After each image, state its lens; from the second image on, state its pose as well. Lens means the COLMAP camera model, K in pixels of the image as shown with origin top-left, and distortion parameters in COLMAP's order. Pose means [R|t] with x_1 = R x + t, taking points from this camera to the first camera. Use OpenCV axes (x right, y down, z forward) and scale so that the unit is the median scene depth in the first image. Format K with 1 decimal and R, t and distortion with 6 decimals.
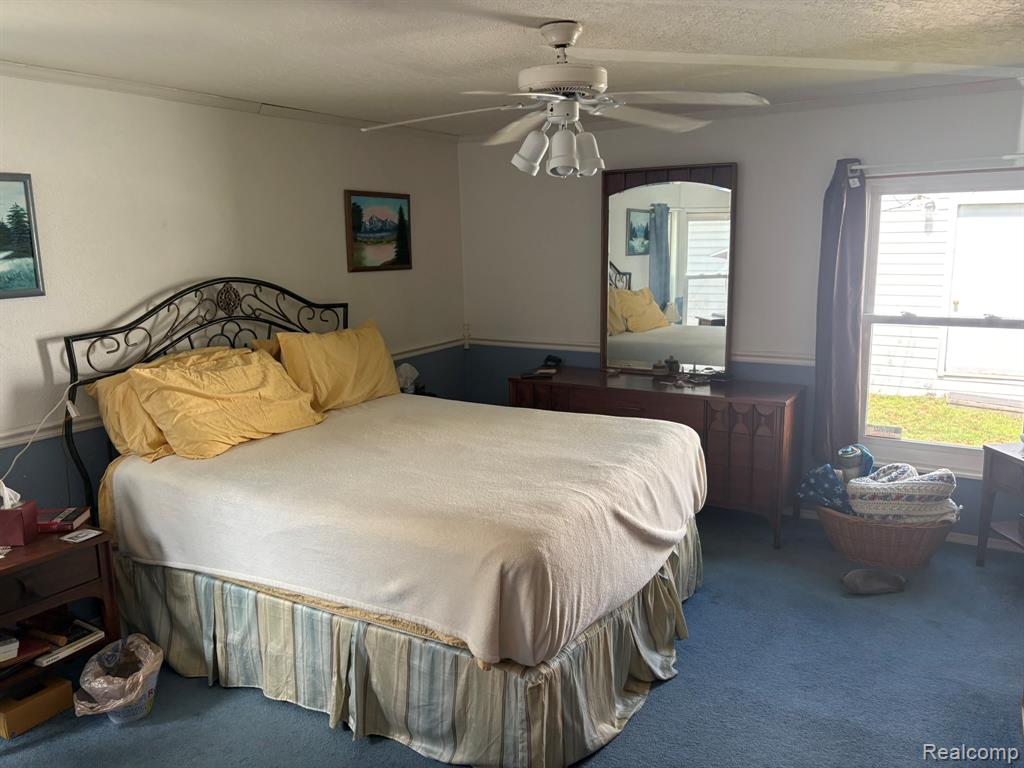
lens RADIAL K [[784.7, 0, 511.9], [0, 784.7, 377.6], [0, 0, 1]] dist [0.023851, -0.027236]
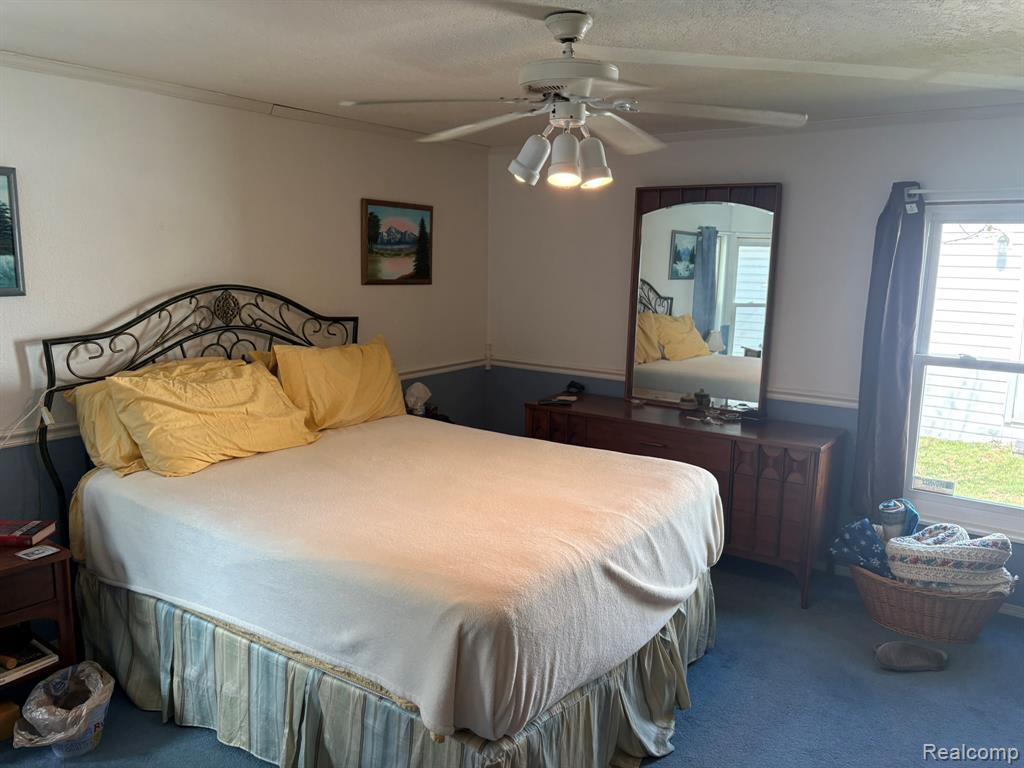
lens RADIAL K [[784.7, 0, 512.3], [0, 784.7, 388.6], [0, 0, 1]] dist [0.023851, -0.027236]
pose [[0.996411, 0.050153, -0.068187, 0.061717], [-0.050804, 0.998678, -0.007859, -0.013614], [0.067702, 0.011295, 0.997642, 0.085622]]
